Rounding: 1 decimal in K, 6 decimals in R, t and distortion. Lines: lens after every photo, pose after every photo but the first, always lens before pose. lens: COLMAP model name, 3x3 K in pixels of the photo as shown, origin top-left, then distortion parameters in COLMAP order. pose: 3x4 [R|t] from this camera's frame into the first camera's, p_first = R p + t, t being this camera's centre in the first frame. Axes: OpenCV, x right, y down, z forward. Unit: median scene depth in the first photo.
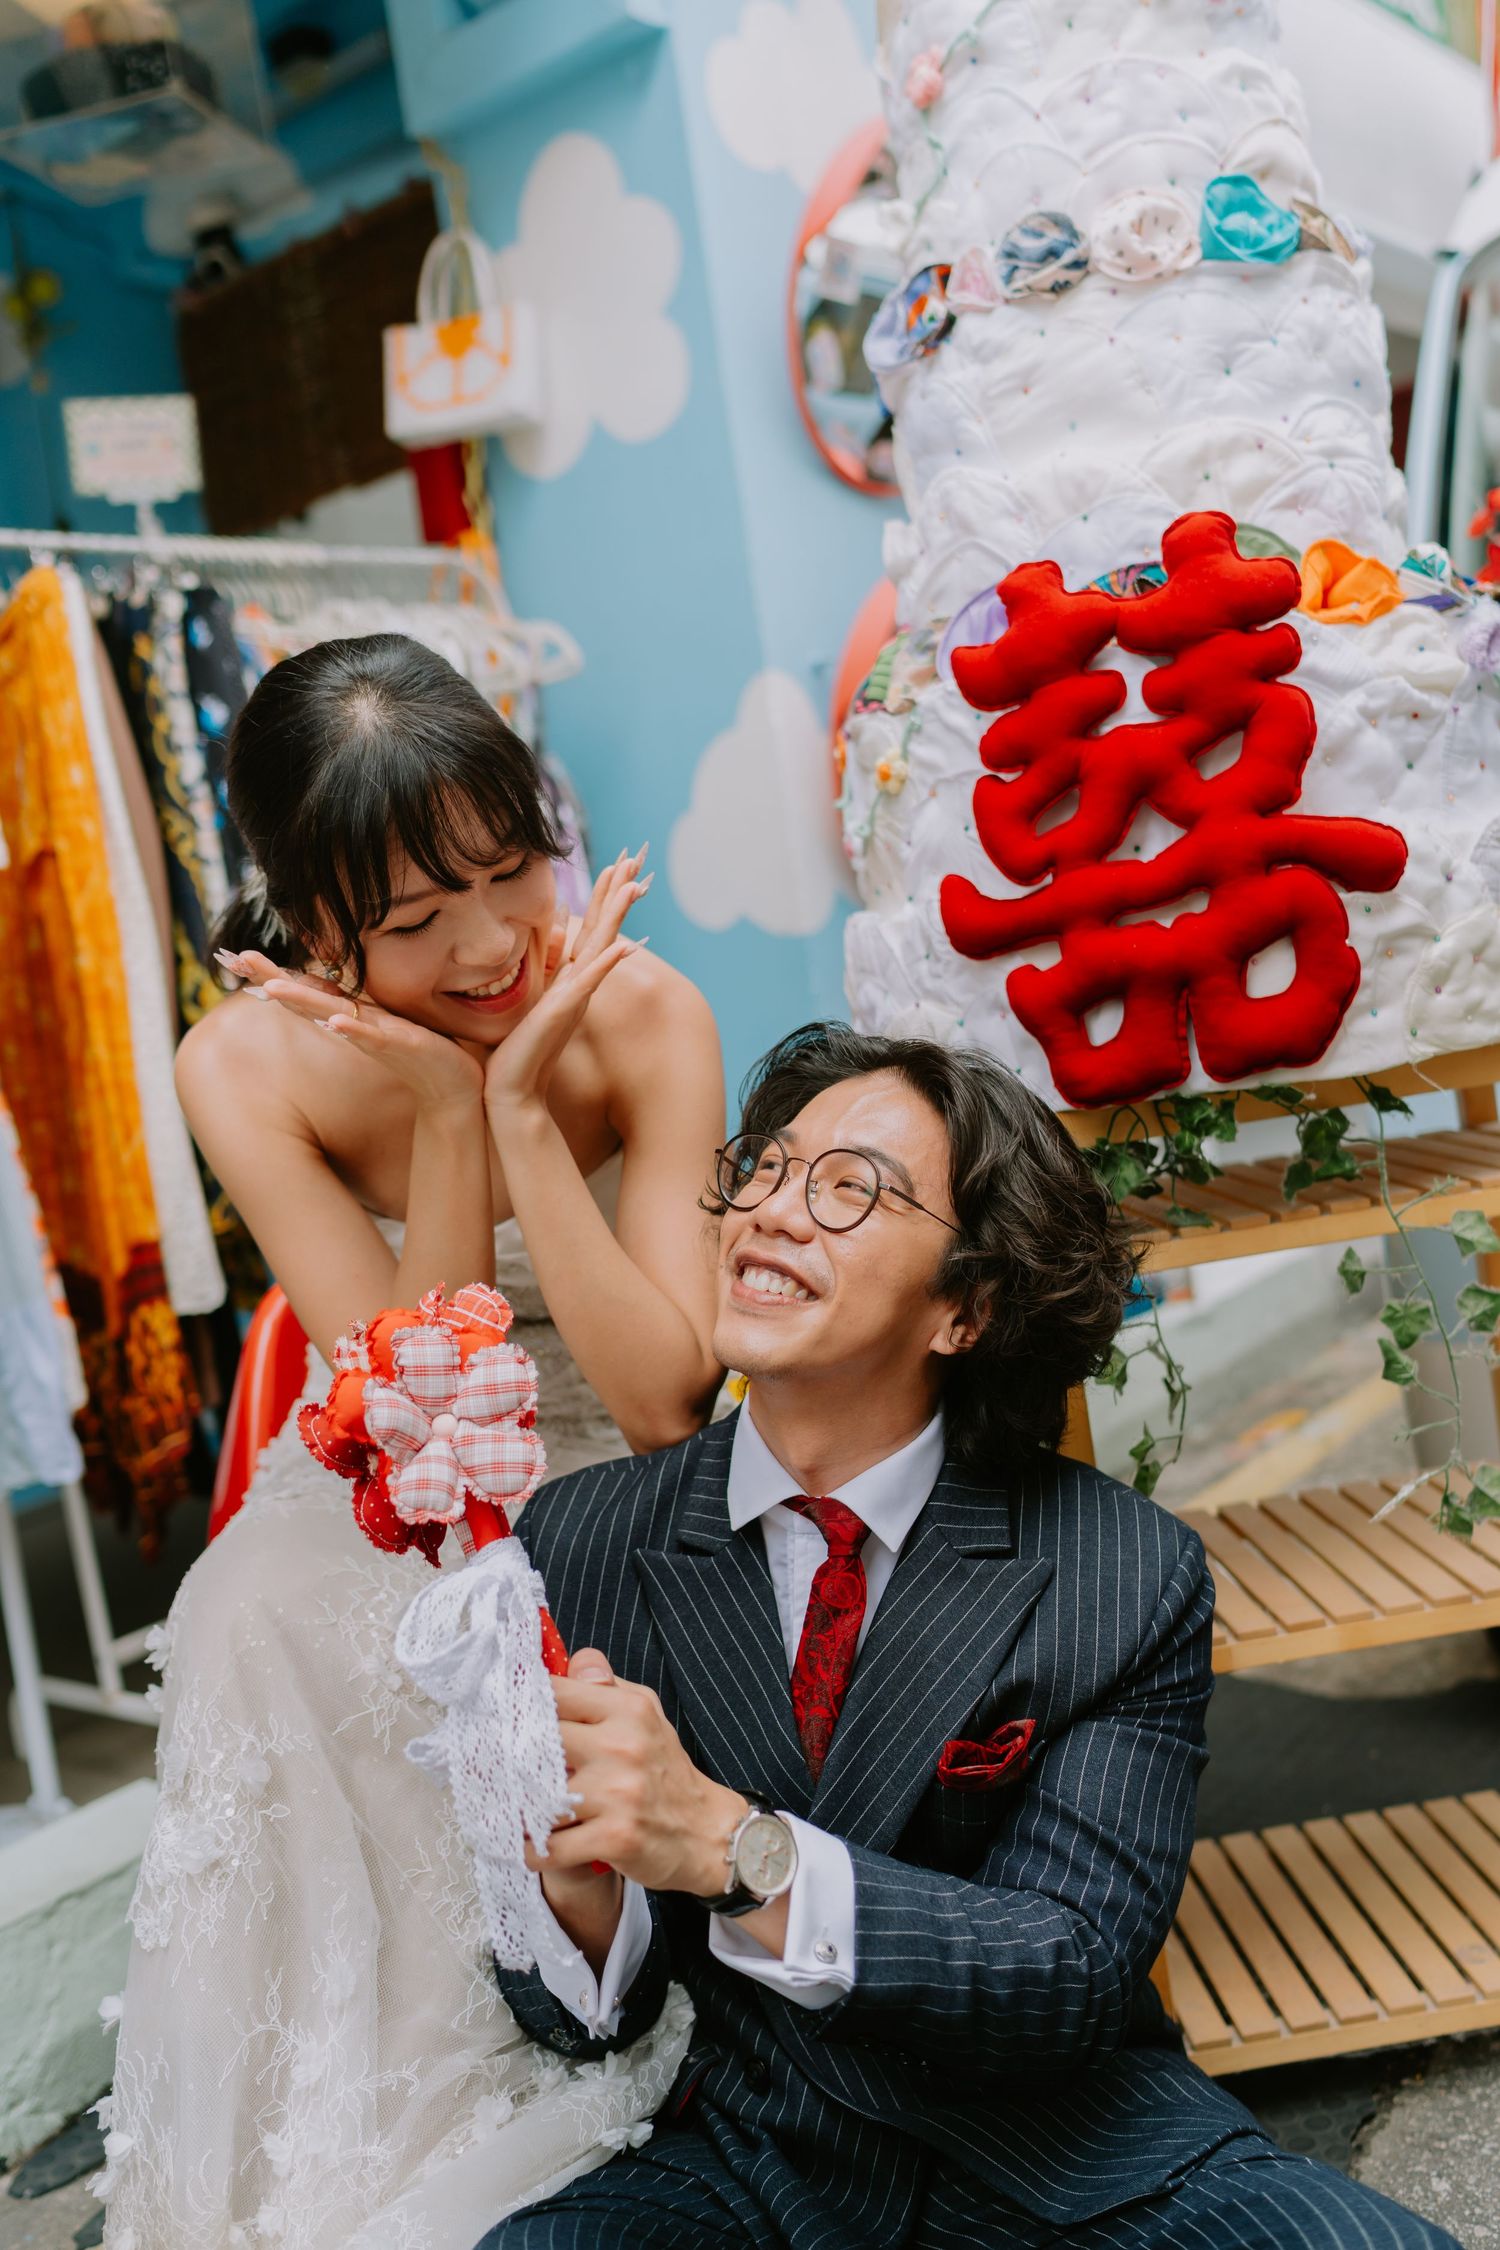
lens RADIAL K [[2135.8, 0, 715.8], [0, 2135.8, 1125.1], [0, 0, 1]] dist [-0.016925, 0.009076]
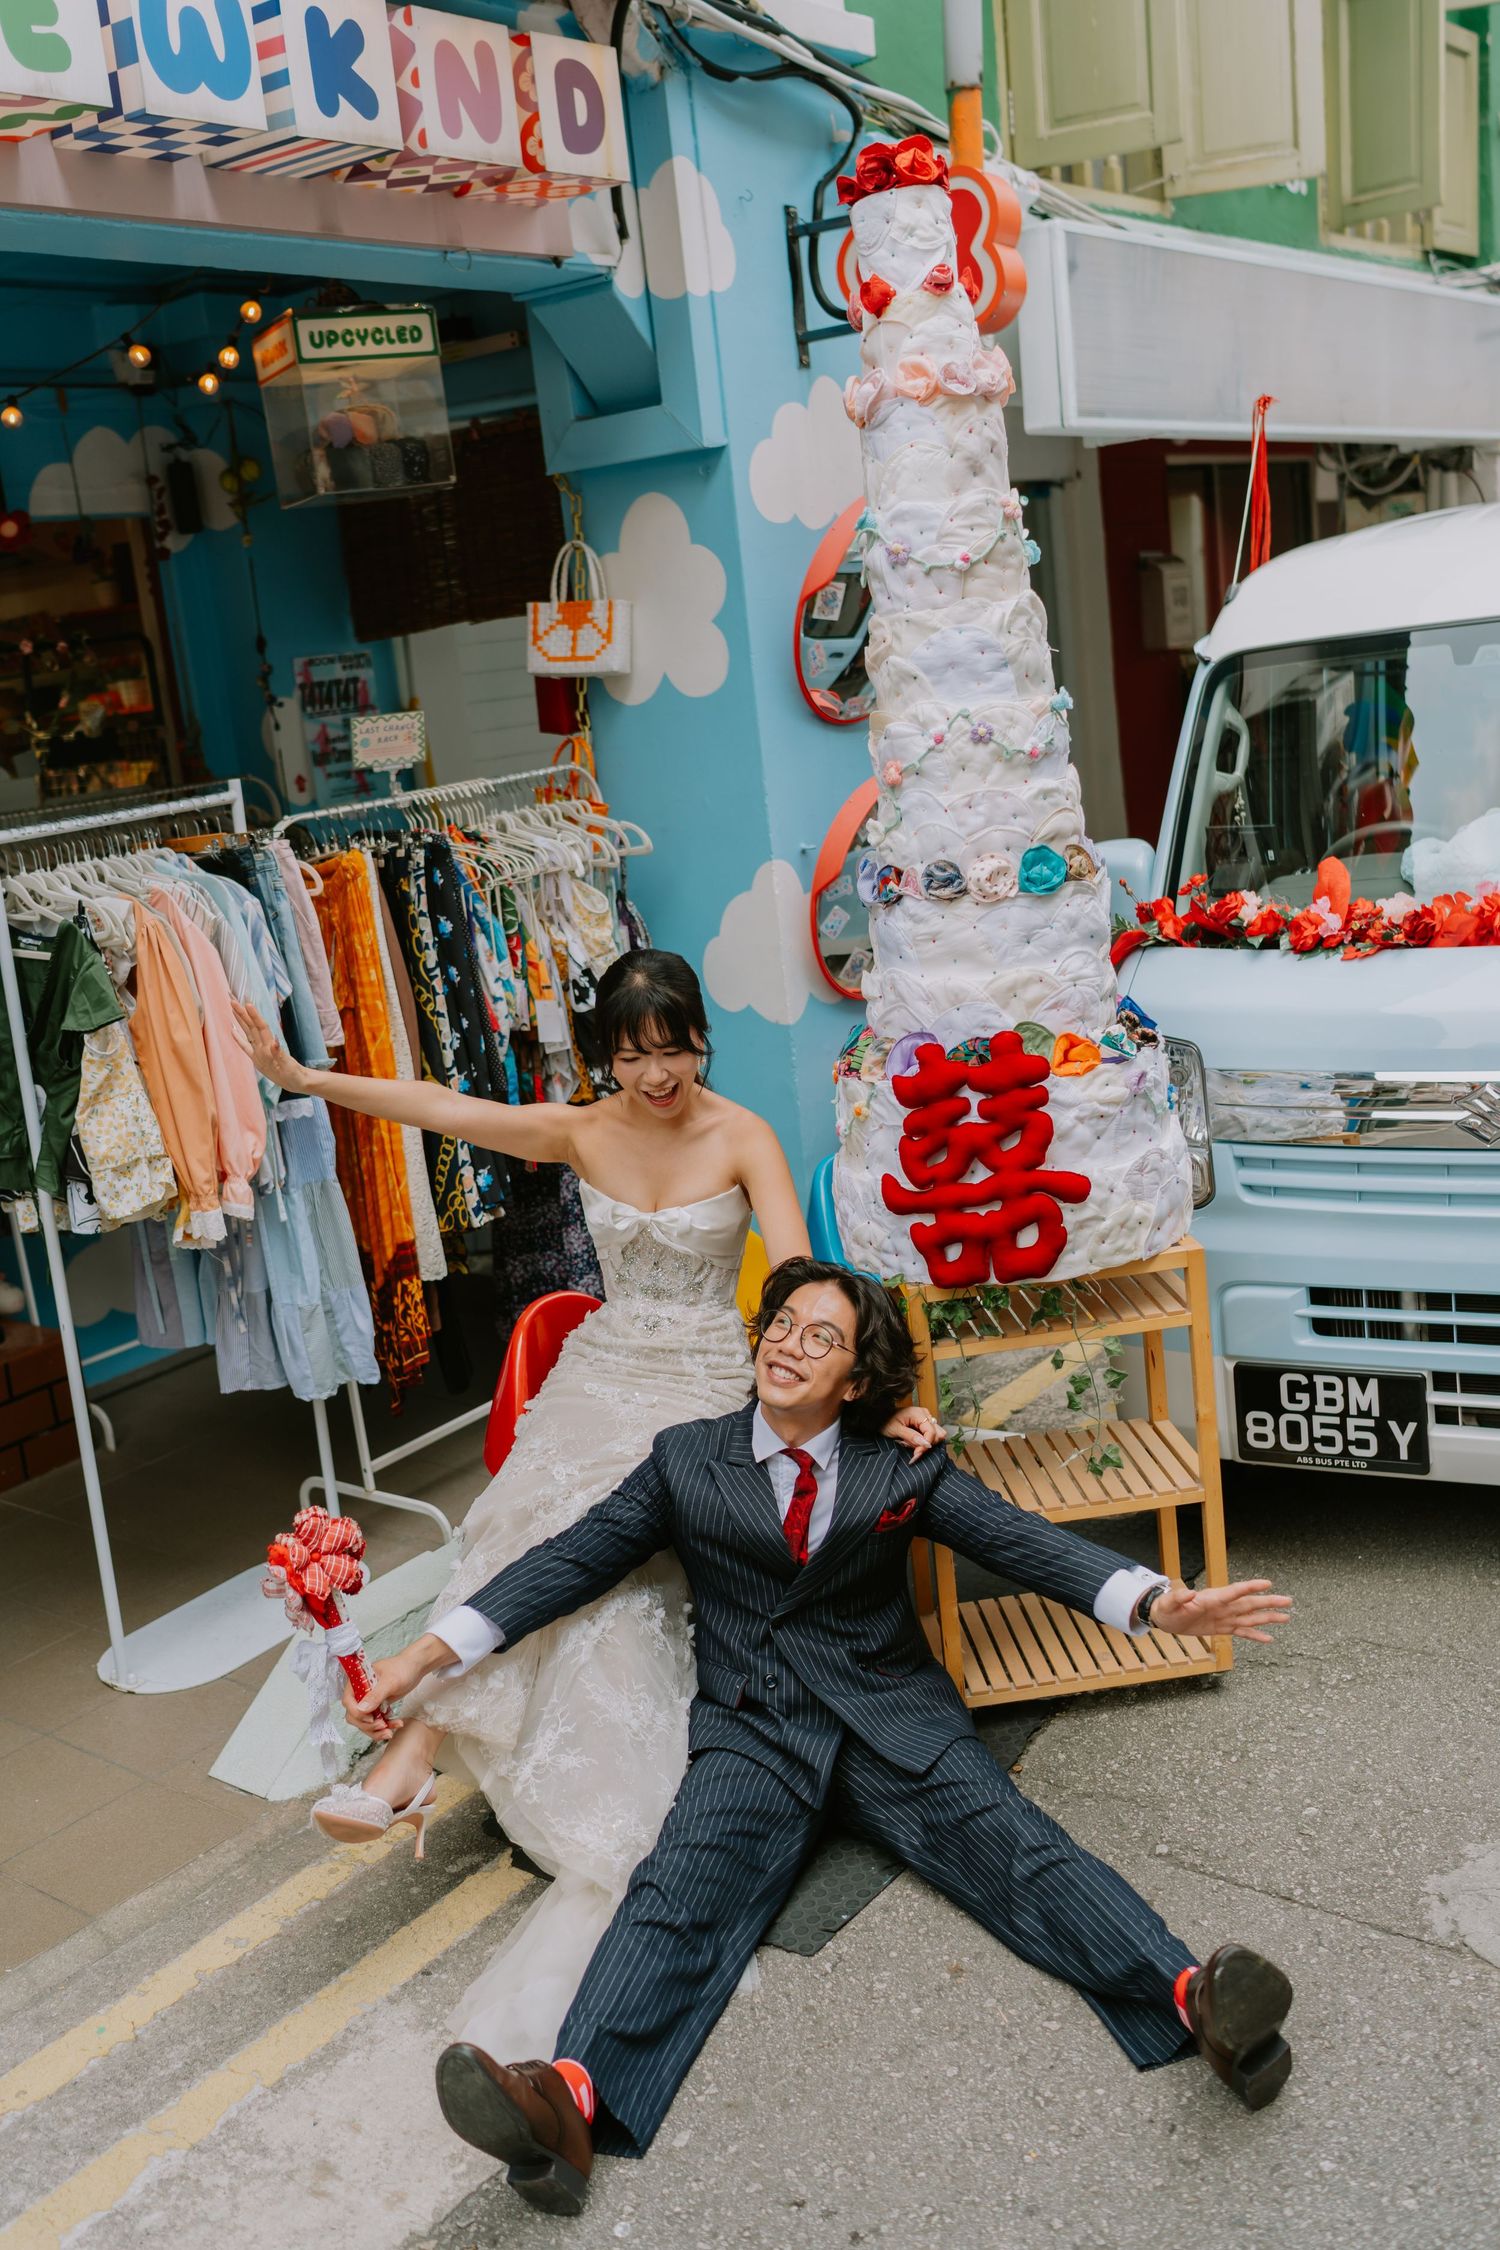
lens RADIAL K [[2135.8, 0, 715.8], [0, 2135.8, 1125.1], [0, 0, 1]] dist [-0.016925, 0.009076]
pose [[0.998545, 0.029554, 0.045105, -0.161603], [-0.035468, 0.990001, 0.136529, -0.453279], [-0.040619, -0.137930, 0.989609, -1.119822]]
